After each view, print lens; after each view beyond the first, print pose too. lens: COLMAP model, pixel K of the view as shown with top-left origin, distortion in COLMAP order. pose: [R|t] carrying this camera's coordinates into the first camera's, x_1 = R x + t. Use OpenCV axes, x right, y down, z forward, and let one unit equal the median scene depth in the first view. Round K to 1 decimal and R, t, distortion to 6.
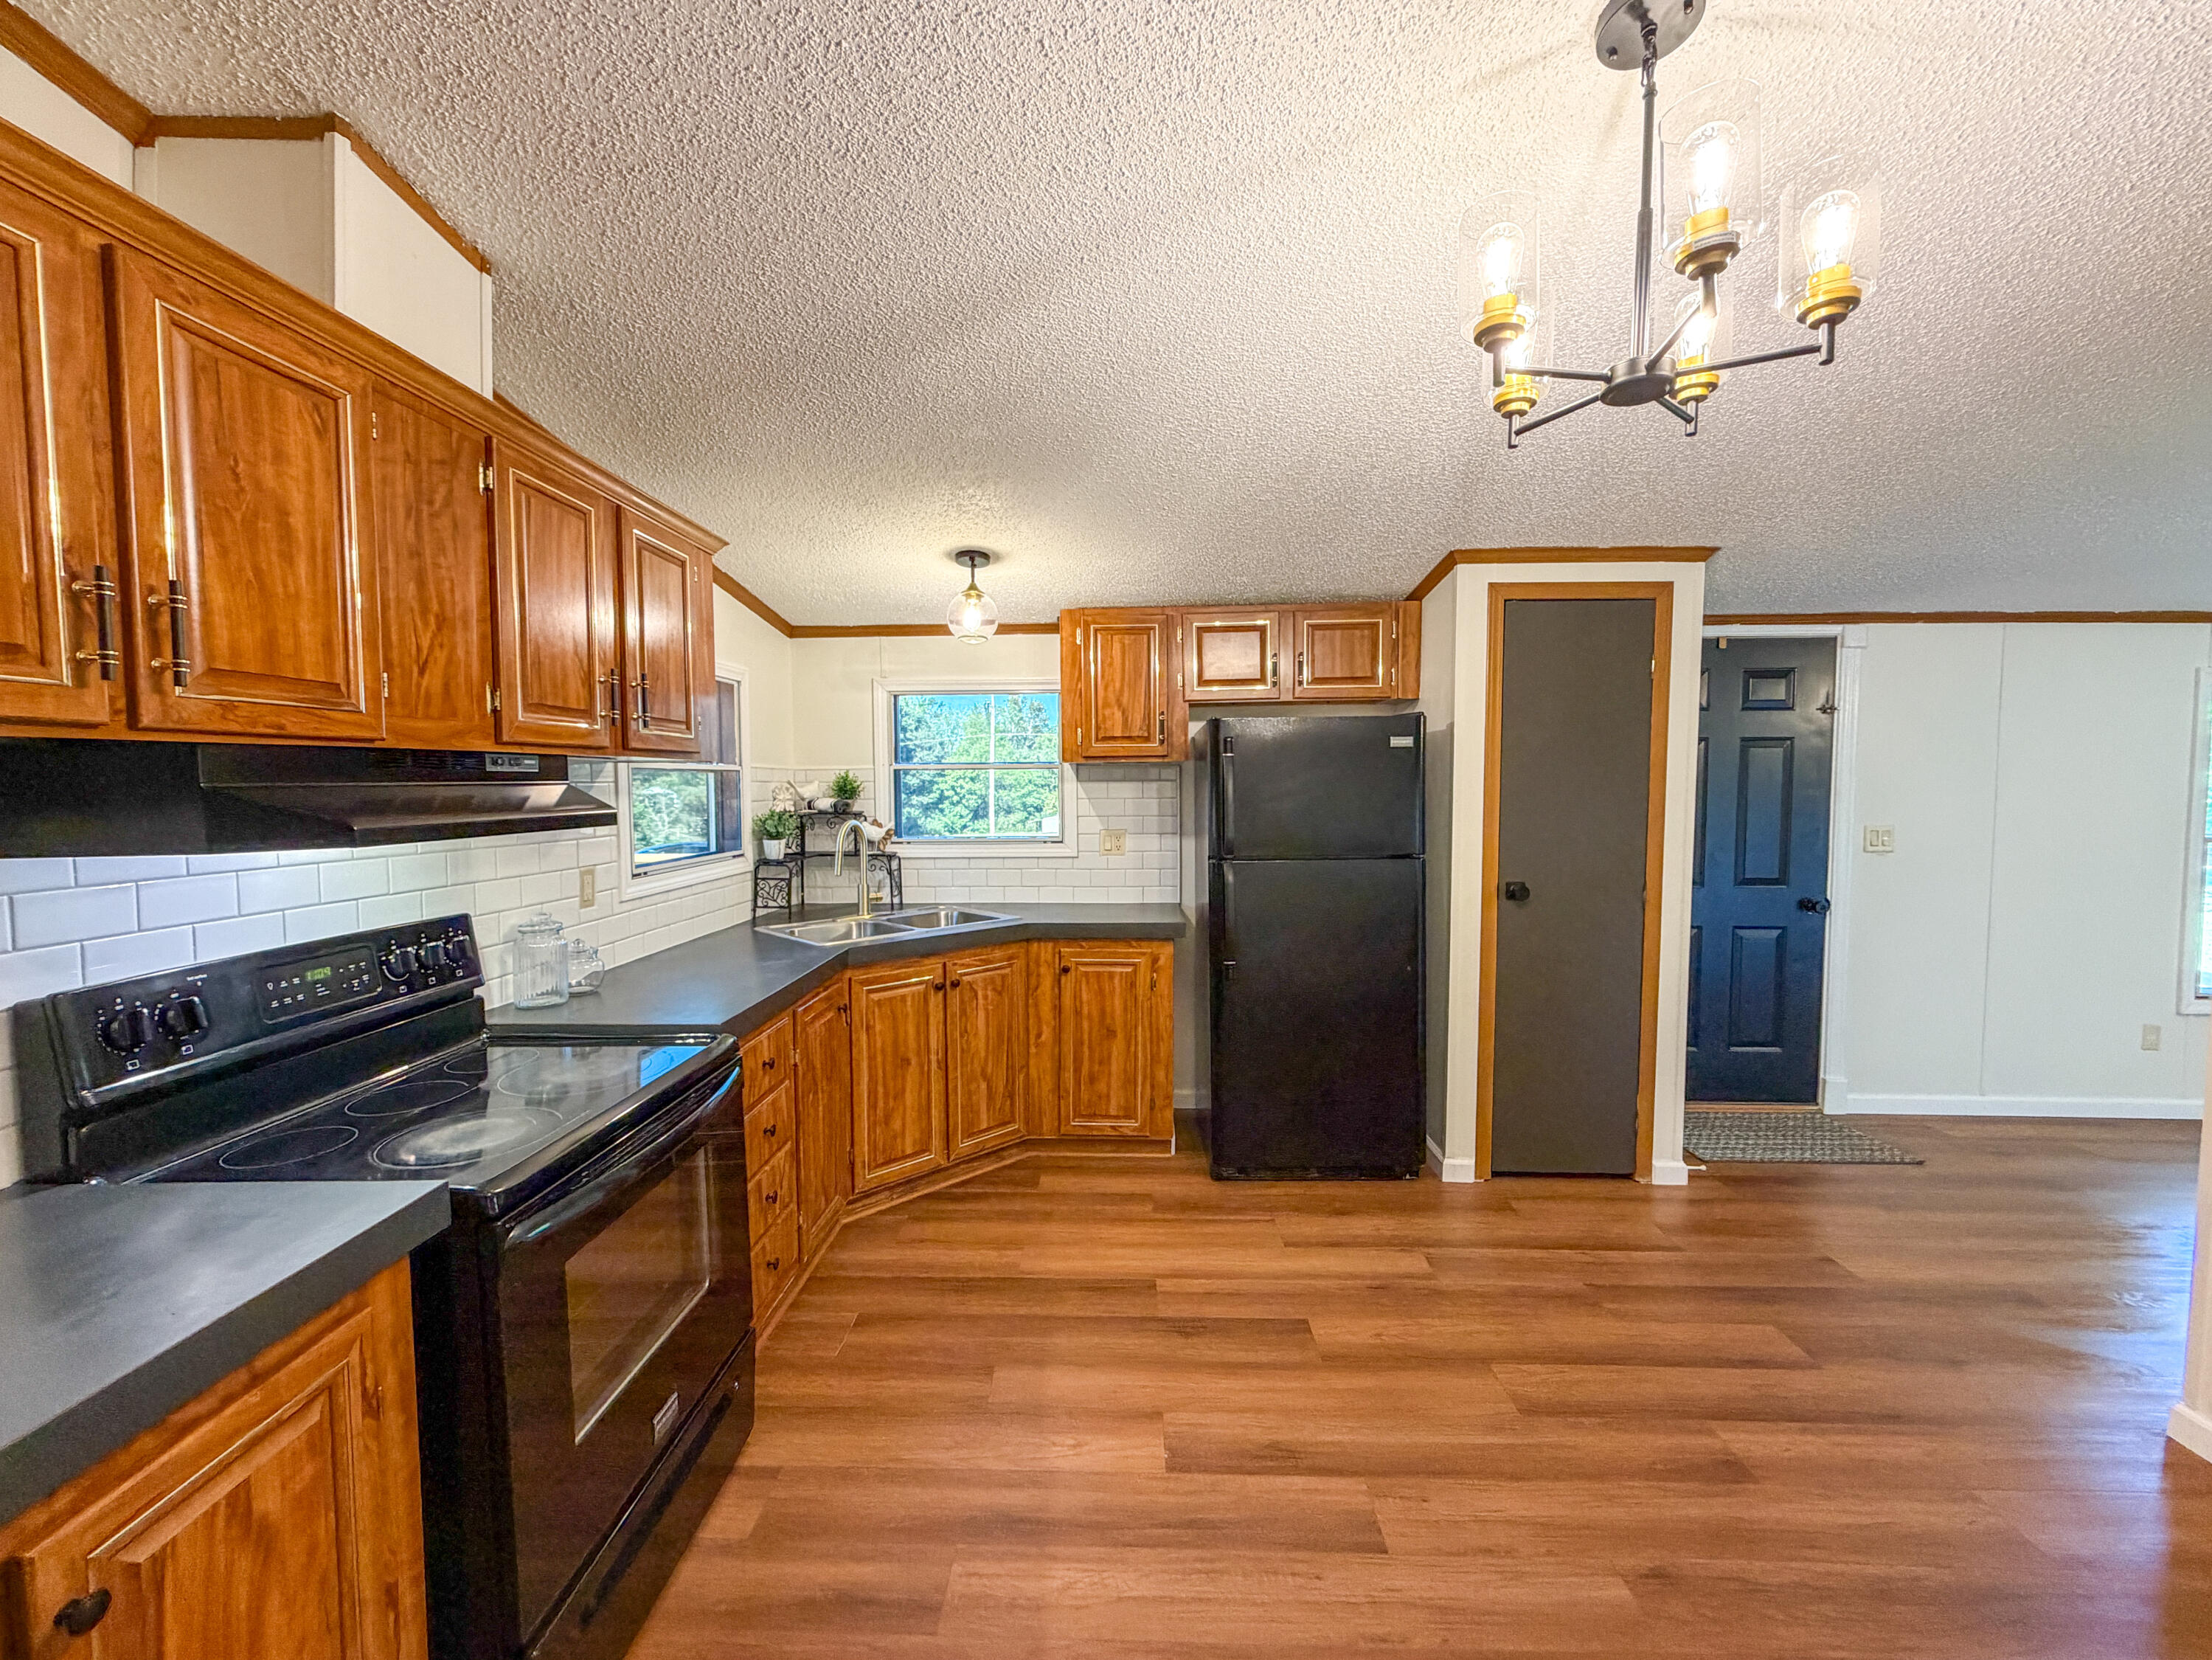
lens RADIAL K [[892.1, 0, 1108.7], [0, 892.1, 828.8], [0, 0, 1]] dist [-0.000068, 0.000248]
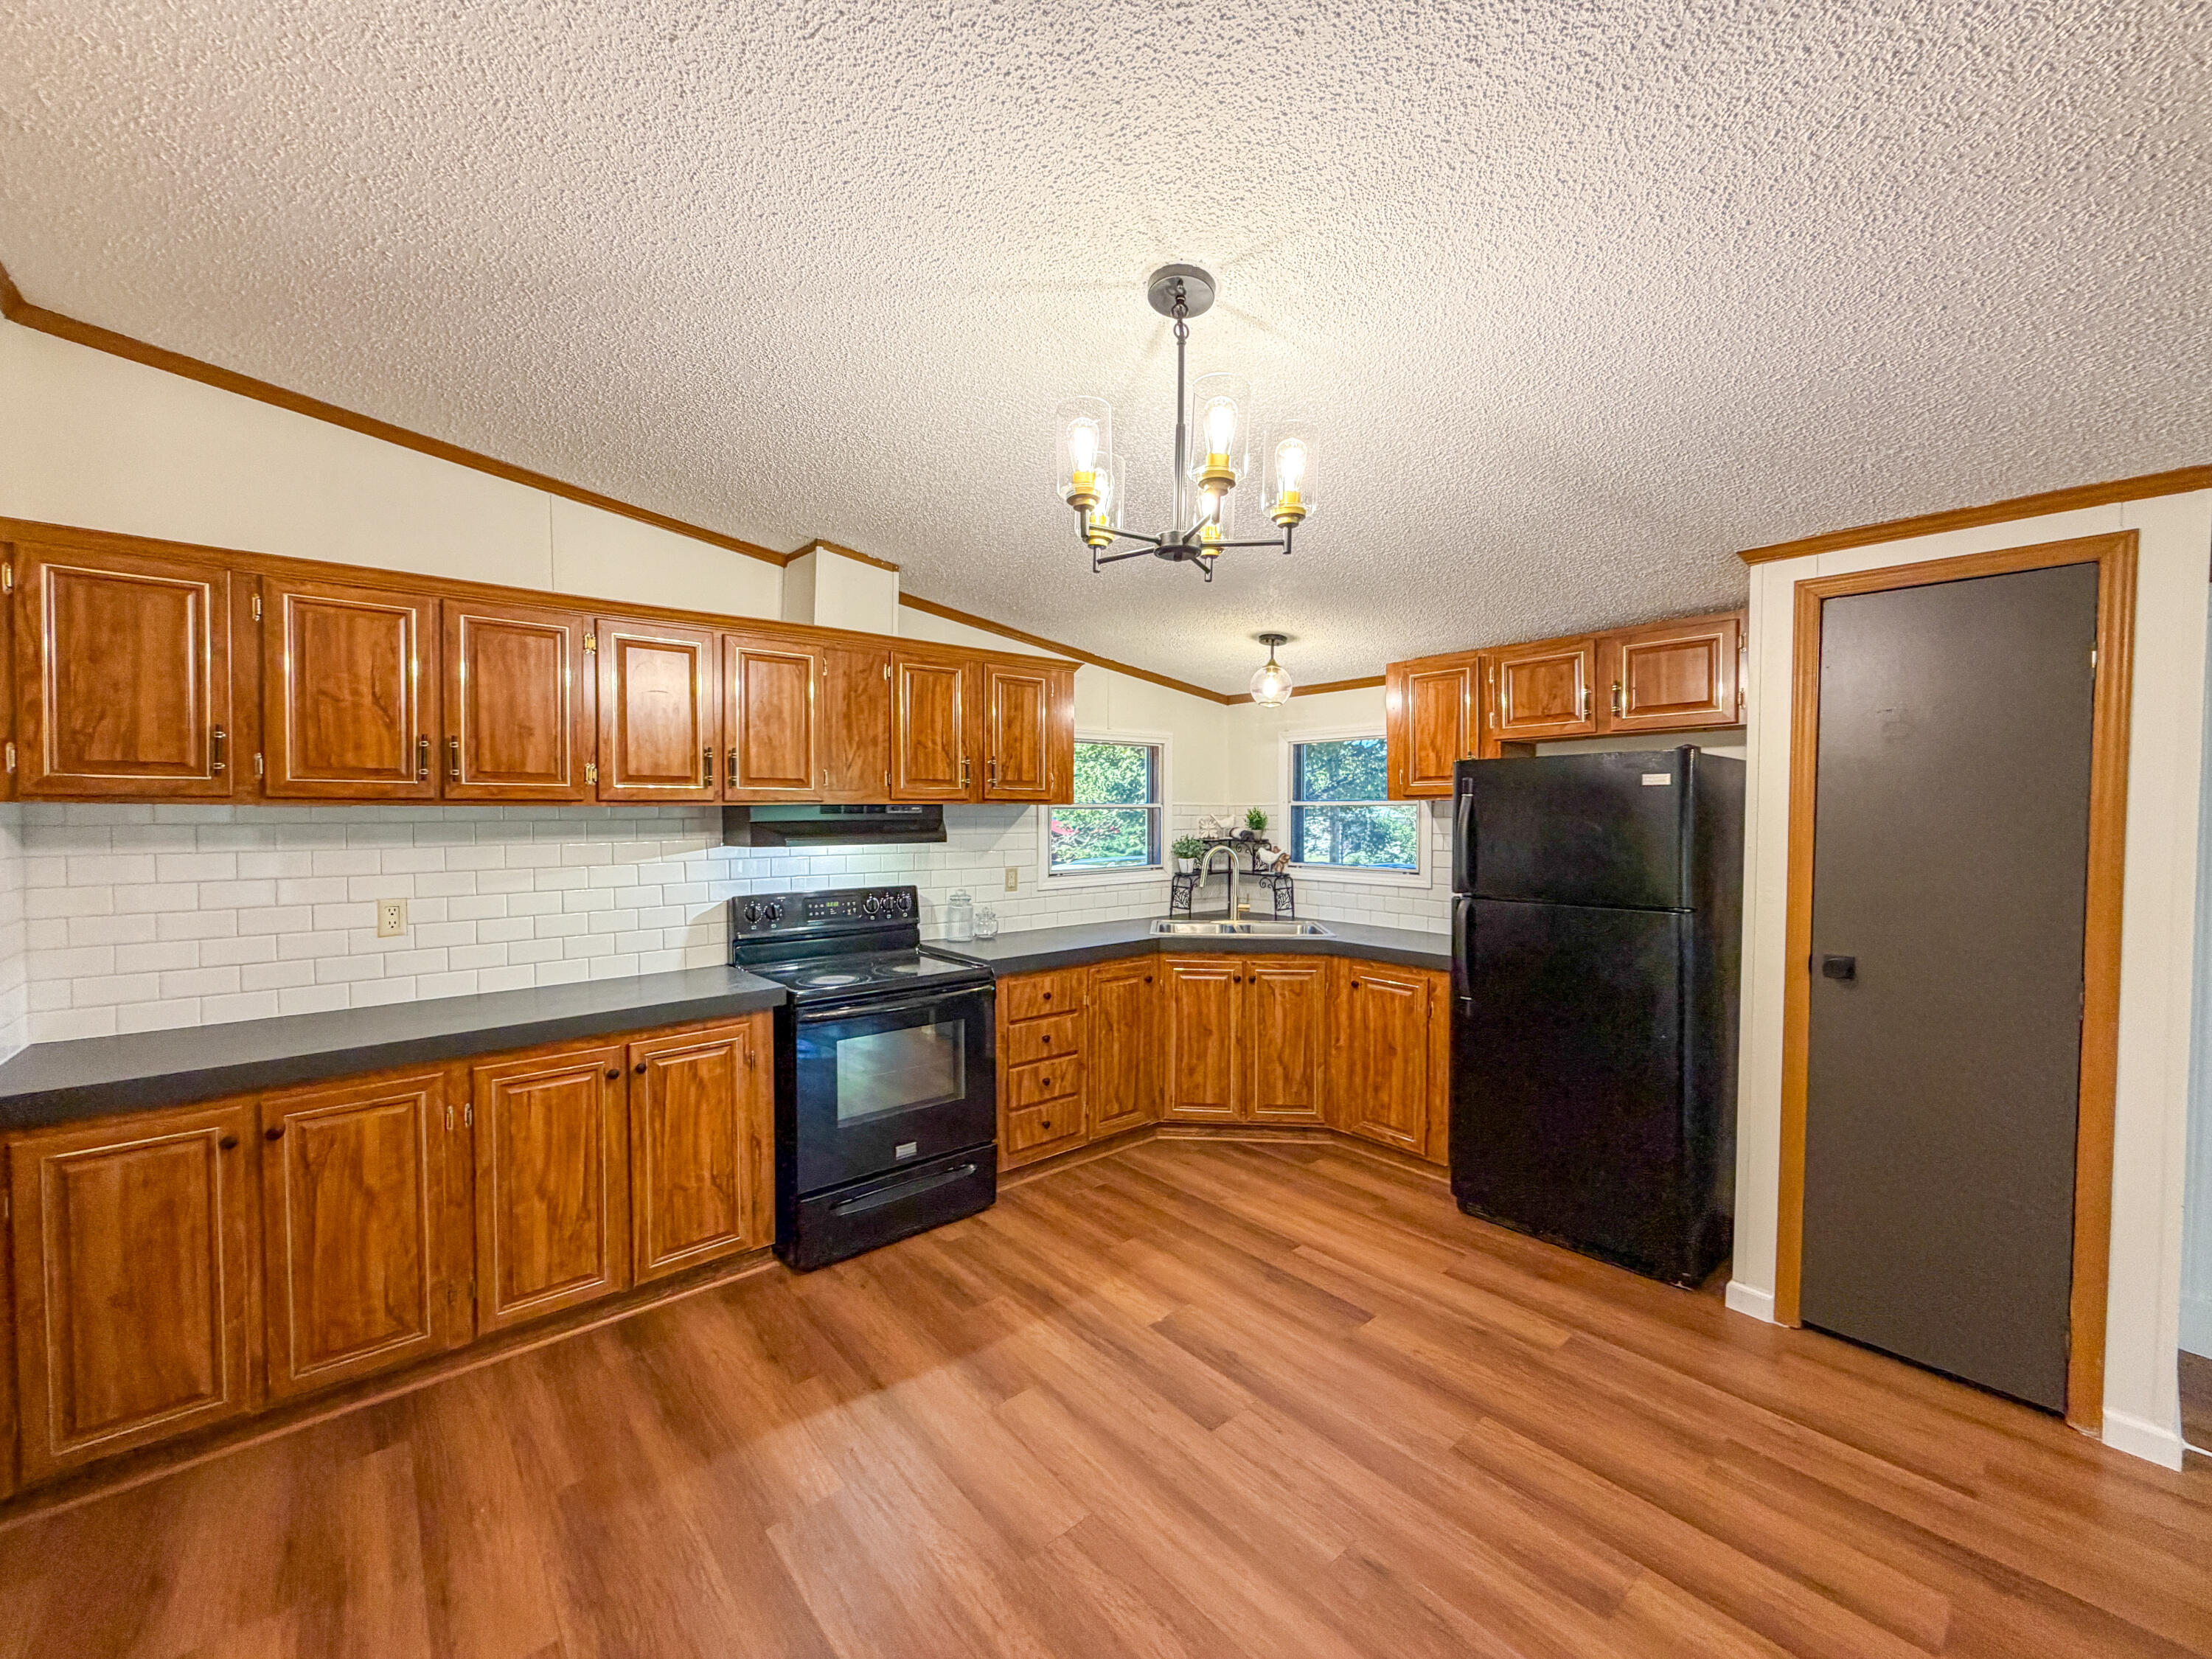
lens RADIAL K [[892.0, 0, 1106.7], [0, 892.0, 828.1], [0, 0, 1]] dist [-0.000068, 0.000248]
pose [[0.673260, 0.021254, -0.739100, 0.611985], [-0.042317, 0.999056, -0.009818, -0.017082], [0.738194, 0.037887, 0.673524, -0.001160]]
